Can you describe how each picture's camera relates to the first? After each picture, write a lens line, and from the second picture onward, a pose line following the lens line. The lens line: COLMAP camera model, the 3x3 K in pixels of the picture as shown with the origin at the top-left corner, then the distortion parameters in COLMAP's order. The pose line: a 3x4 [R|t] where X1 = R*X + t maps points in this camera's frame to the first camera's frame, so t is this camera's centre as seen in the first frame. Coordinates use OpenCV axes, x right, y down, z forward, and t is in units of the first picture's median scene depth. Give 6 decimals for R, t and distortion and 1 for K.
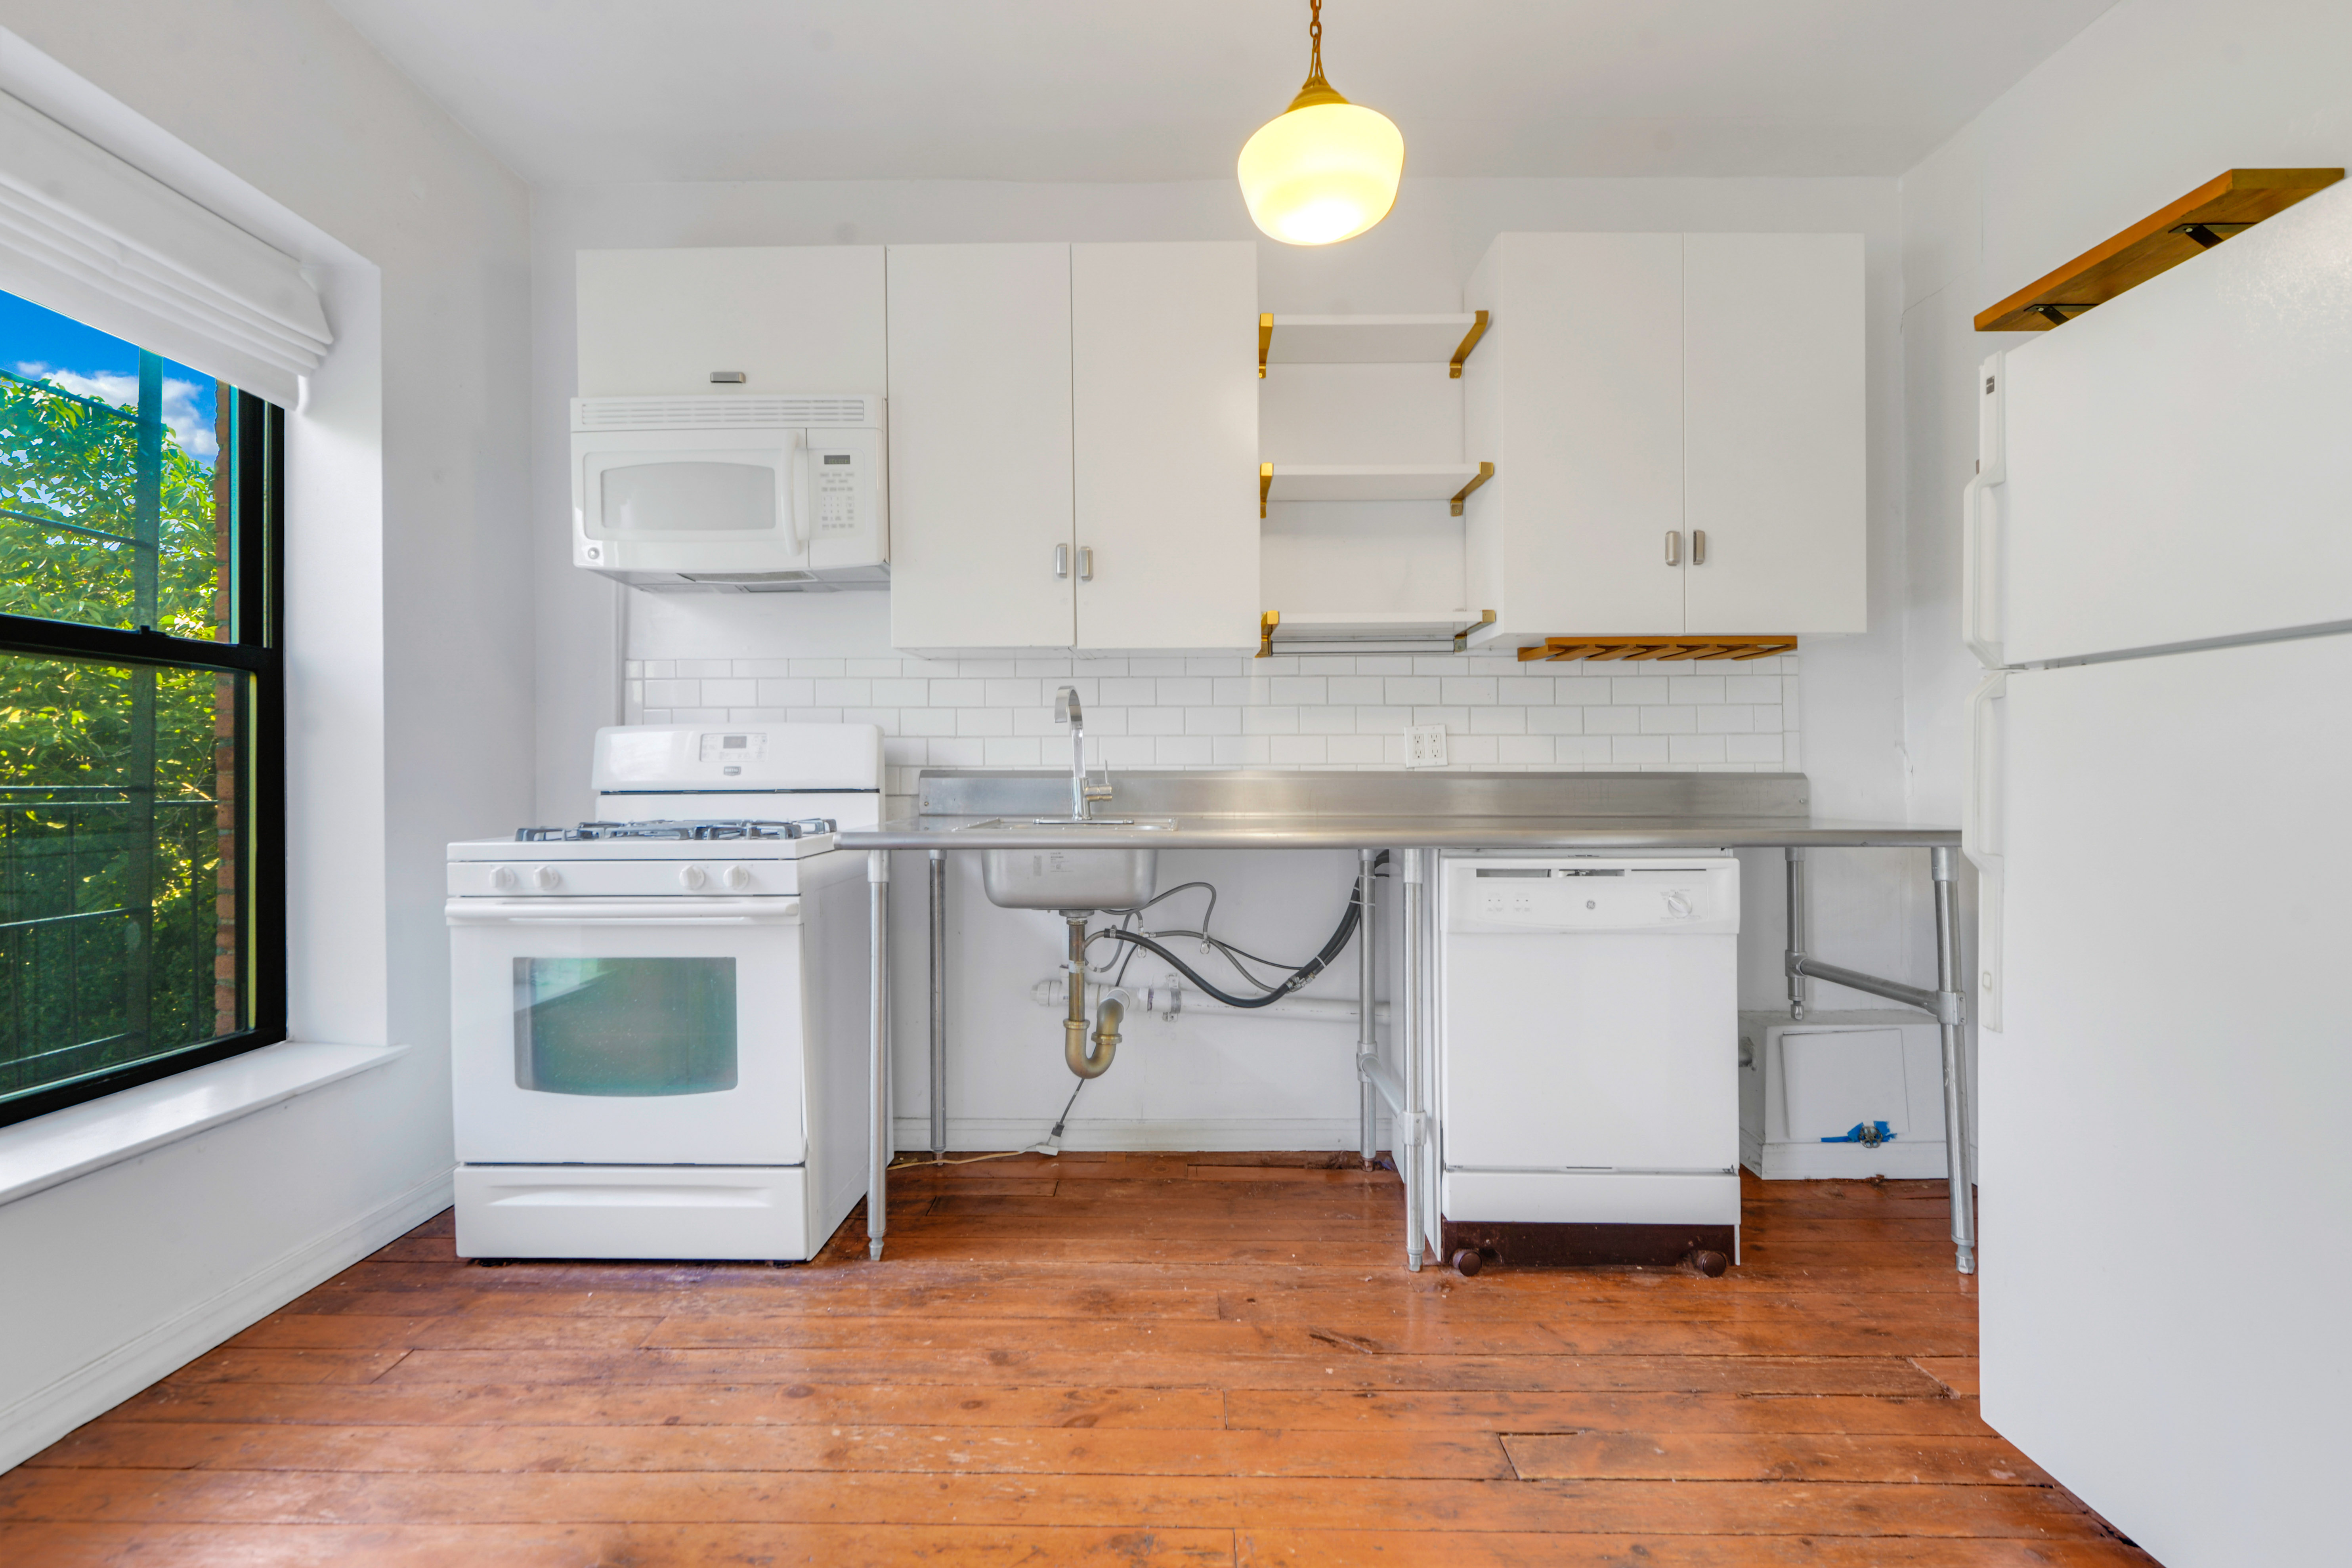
lens RADIAL K [[1077.2, 0, 1176.0], [0, 1077.2, 784.0], [0, 0, 1]] dist [-0.001025, -0.000049]
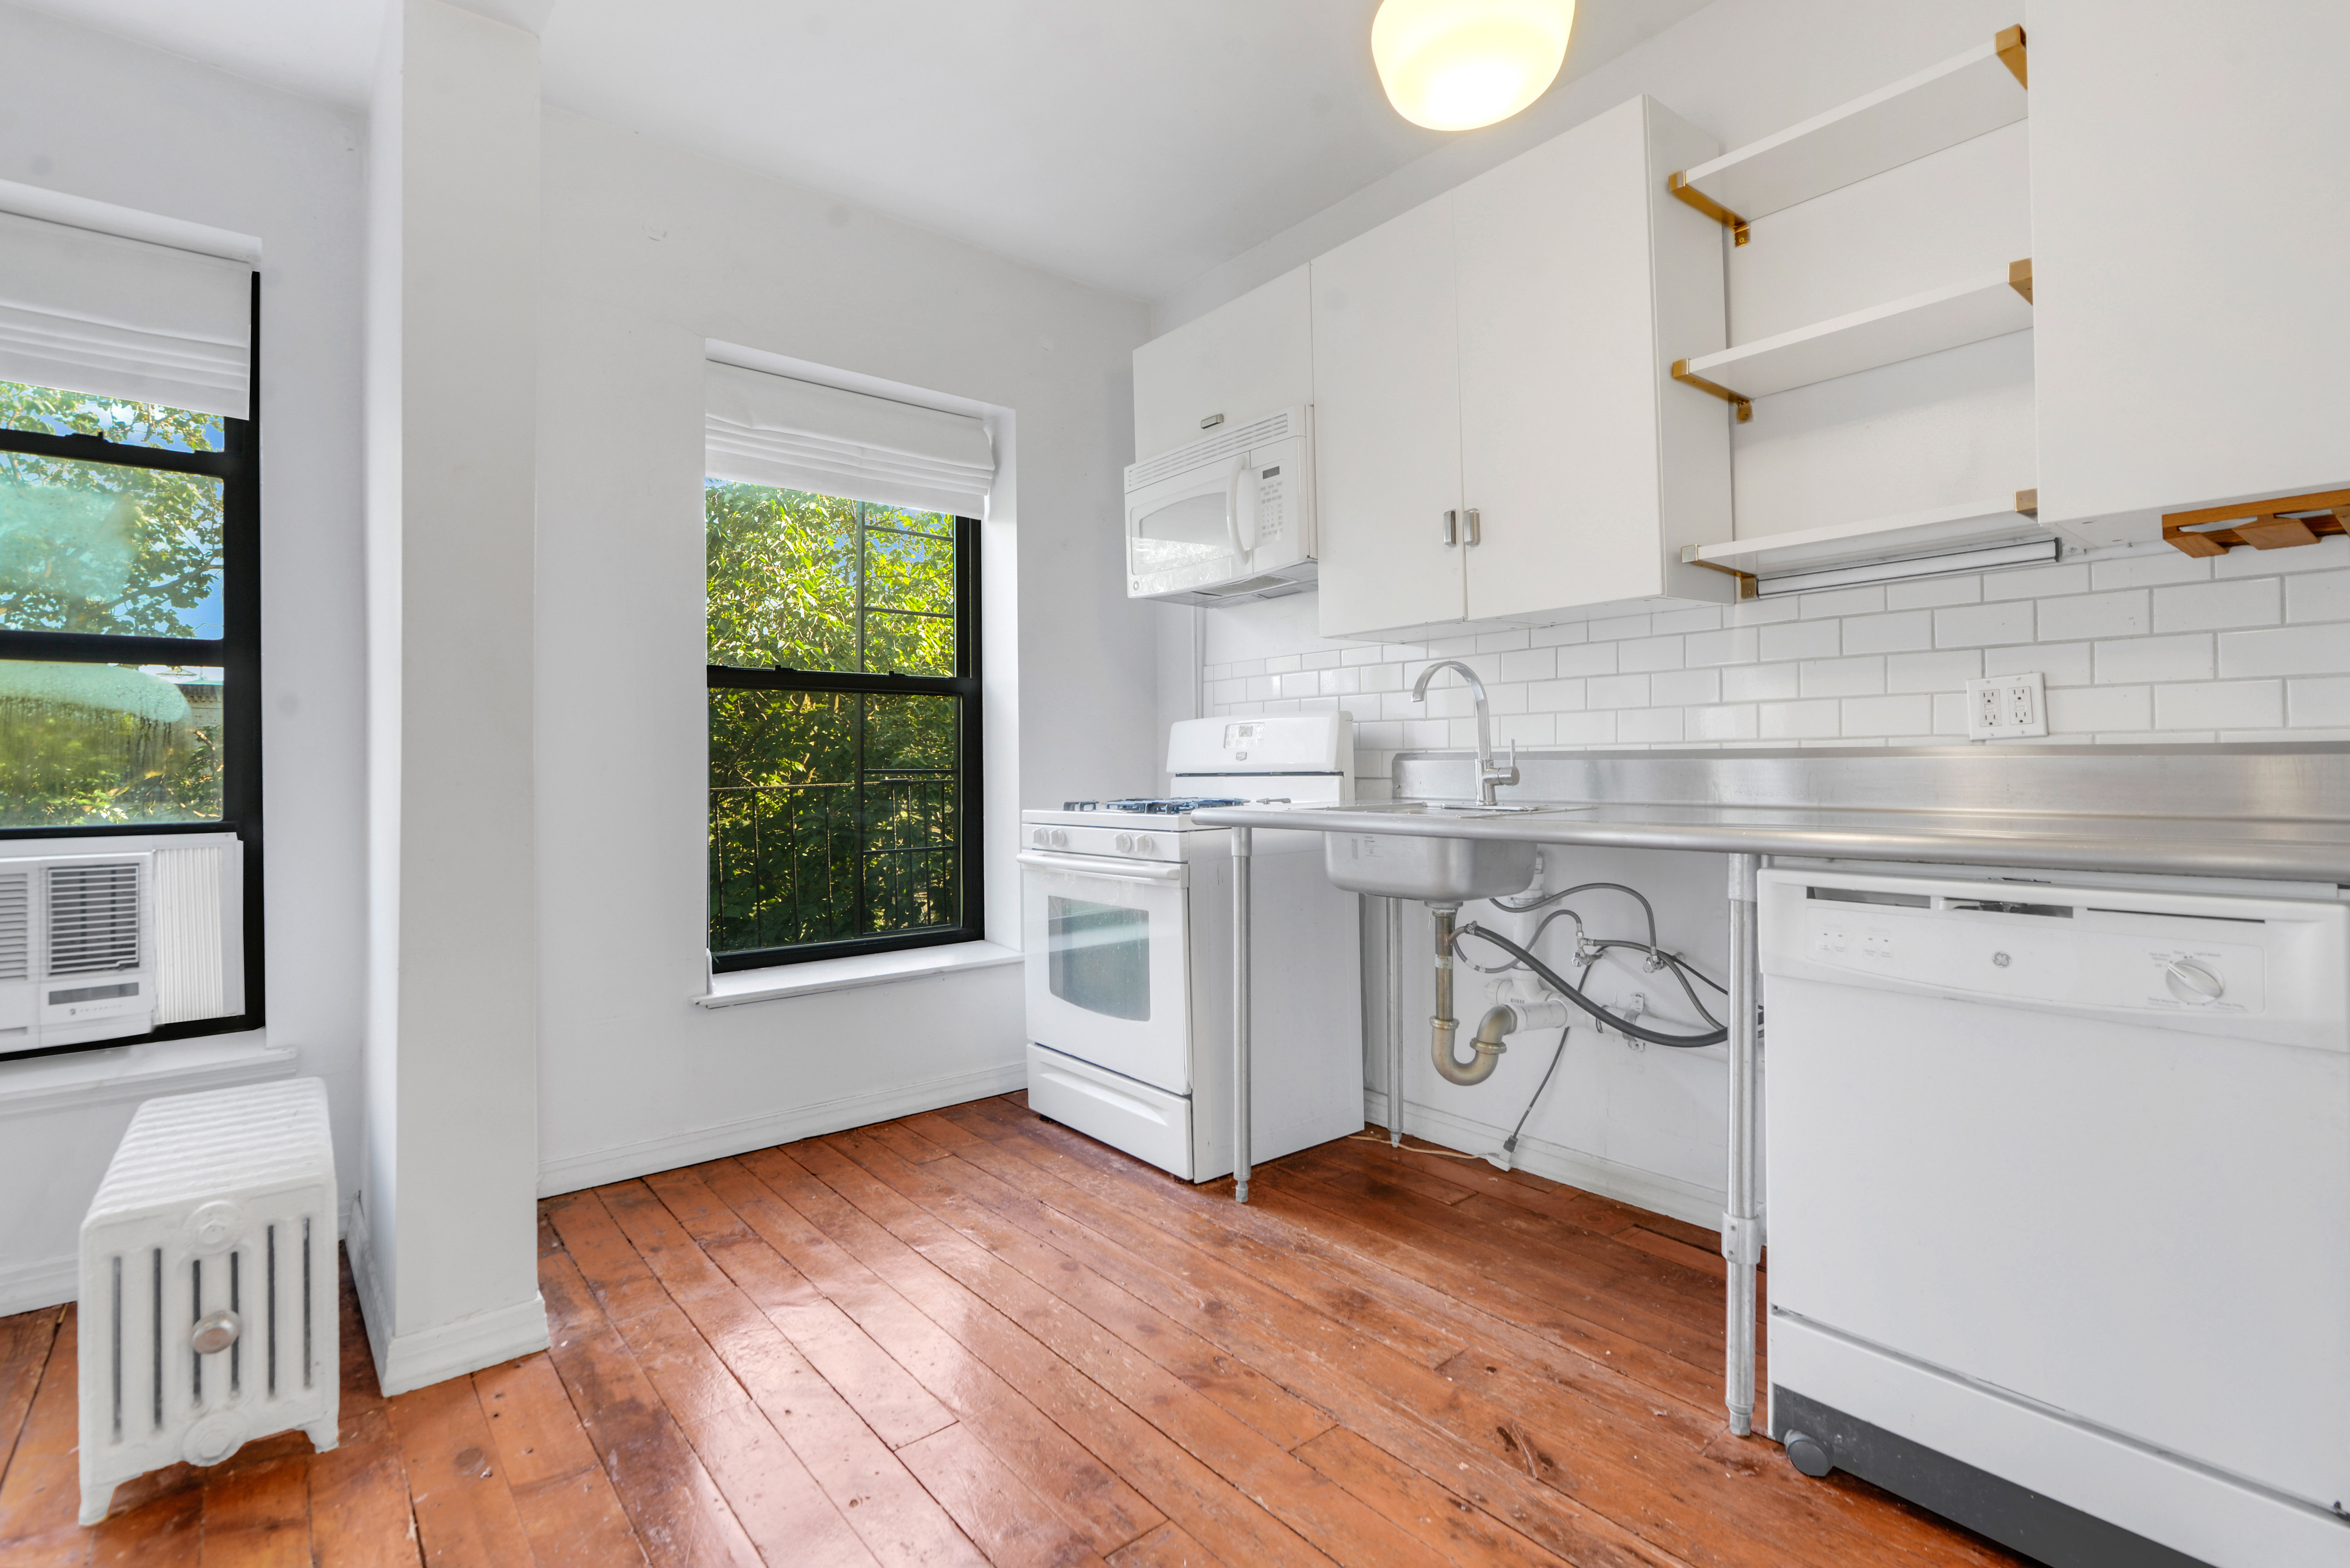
lens RADIAL K [[1099.4, 0, 1188.0], [0, 1099.4, 762.0], [0, 0, 1]] dist [-0.014876, -0.000034]
pose [[0.643438, -0.007091, -0.765465, 0.530623], [0.000752, 0.999962, -0.008631, 0.004631], [0.765498, 0.004978, 0.643419, 0.233811]]
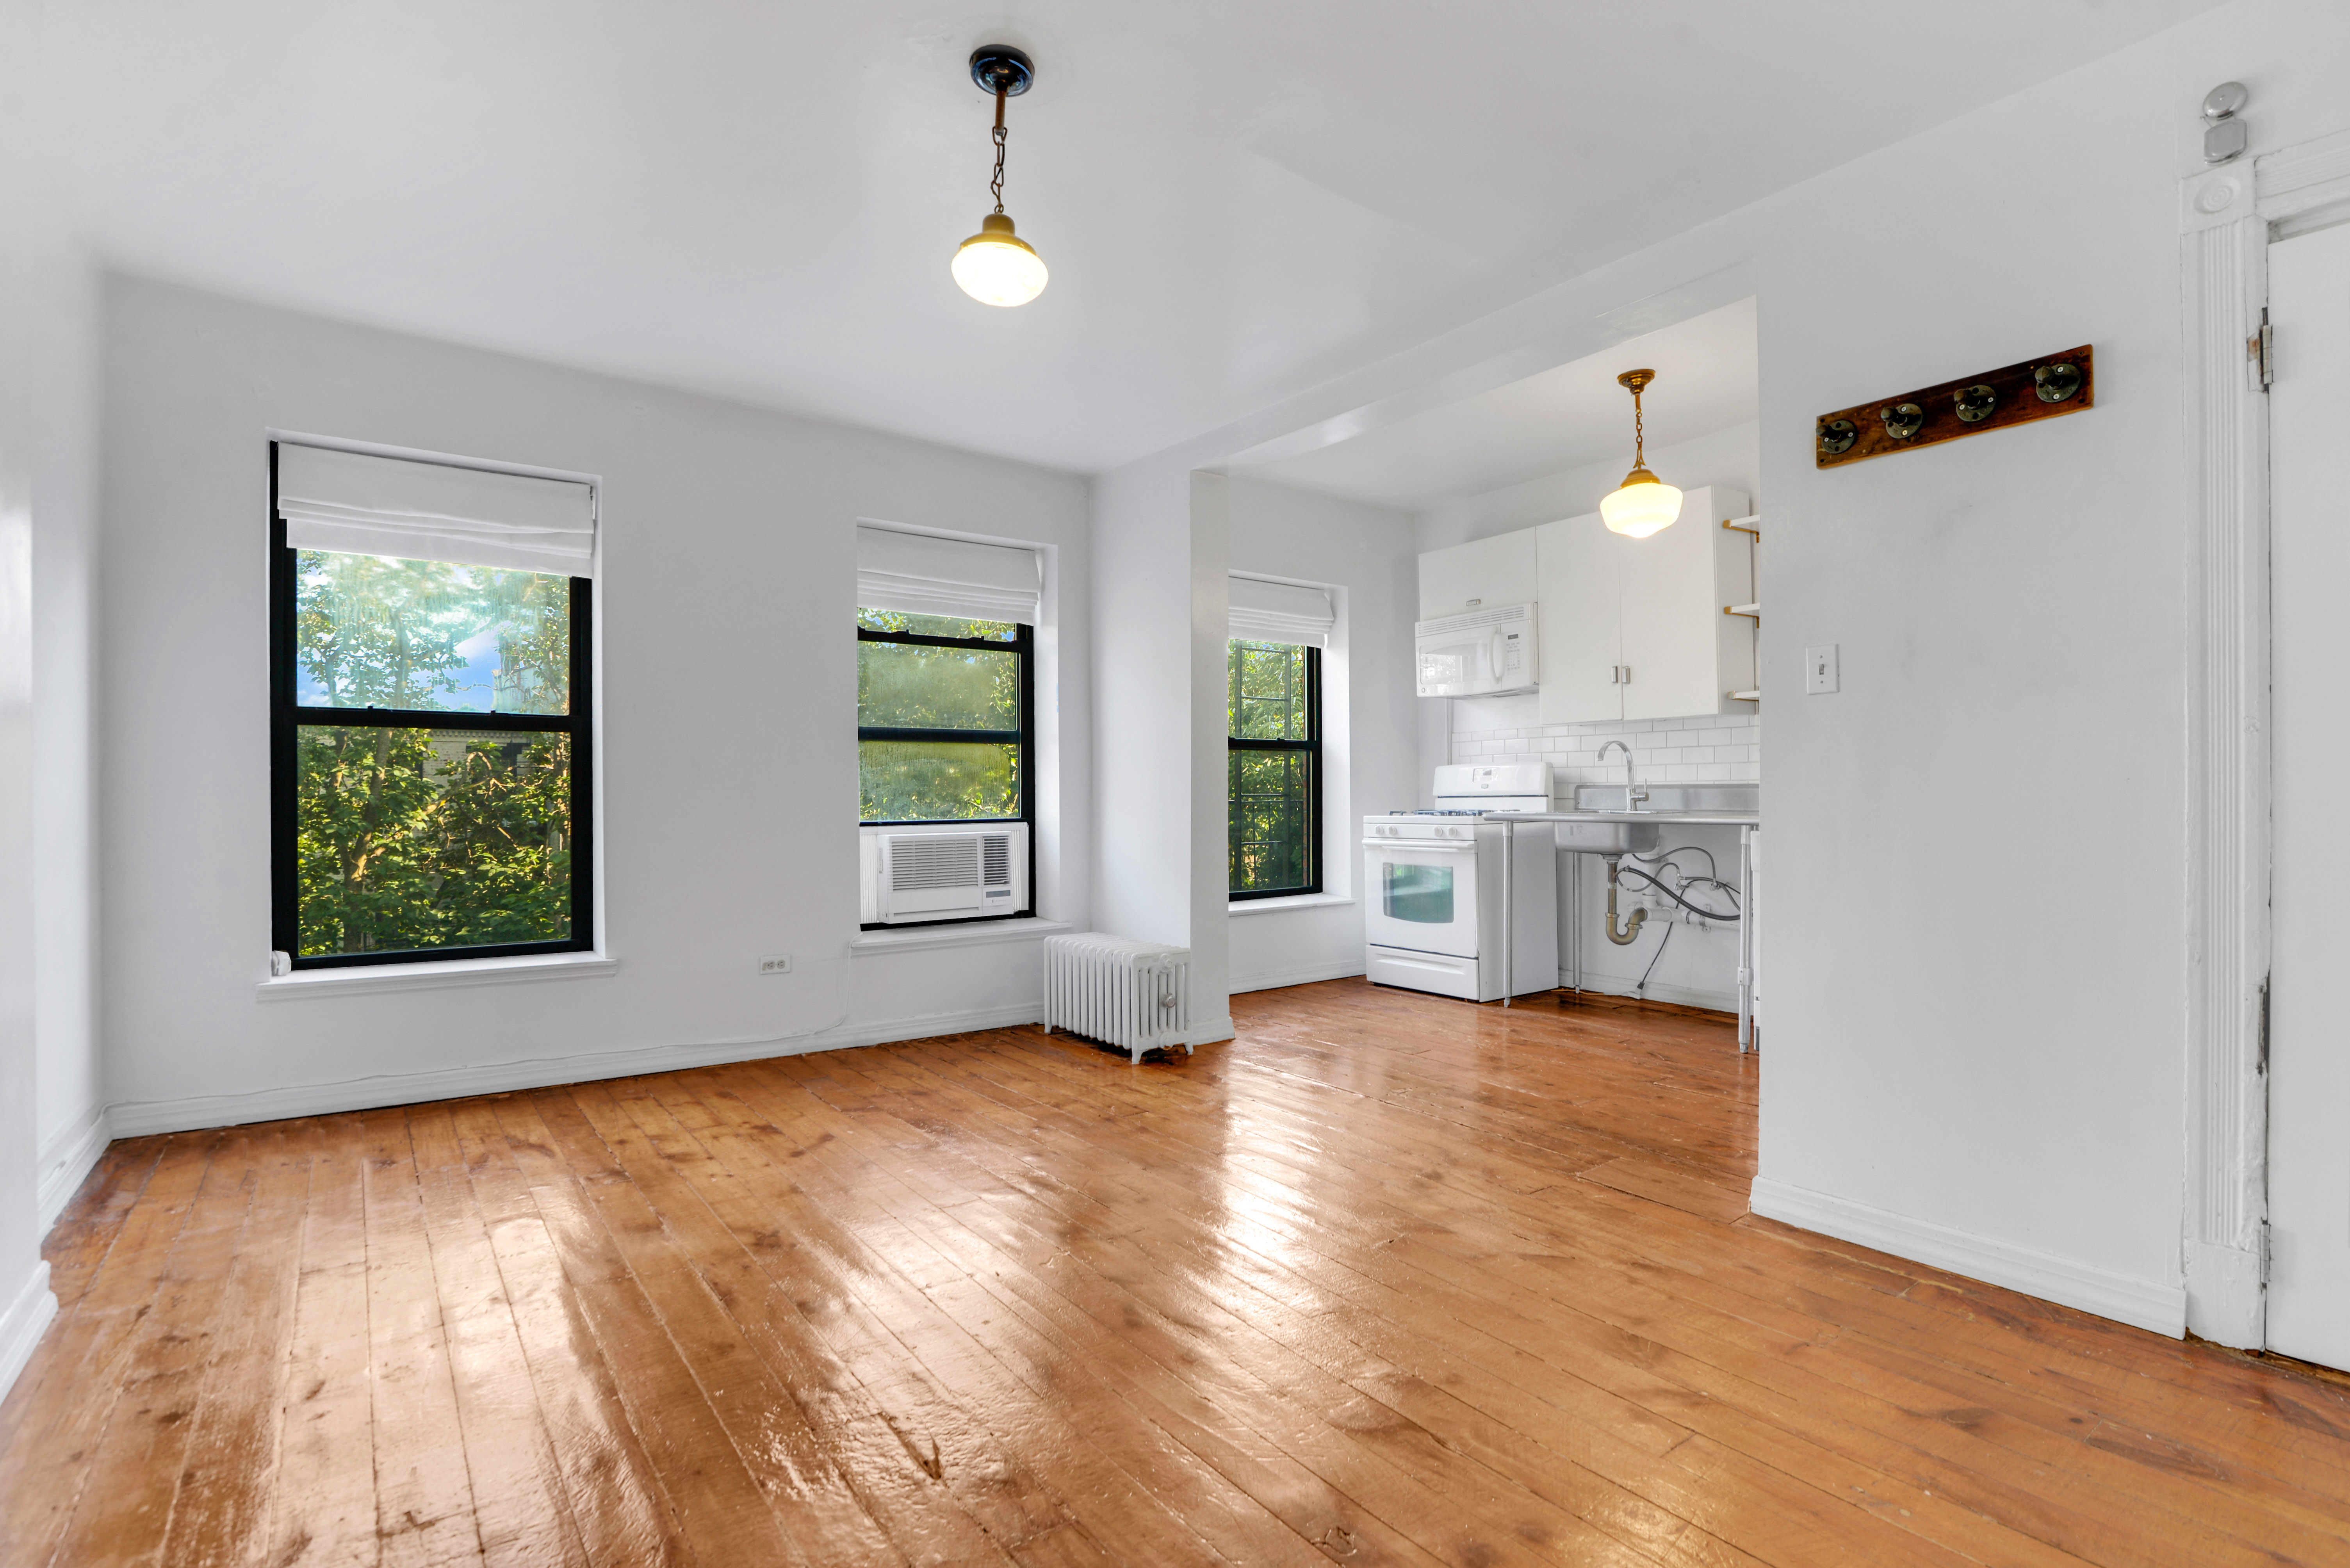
lens RADIAL K [[1130.5, 0, 1188.5], [0, 1130.5, 803.8], [0, 0, 1]] dist [-0.019730, 0.000055]
pose [[0.602690, 0.003798, -0.797967, 1.144909], [-0.000502, 0.999990, 0.004381, 0.014545], [0.797975, -0.002240, 0.602686, -0.890596]]
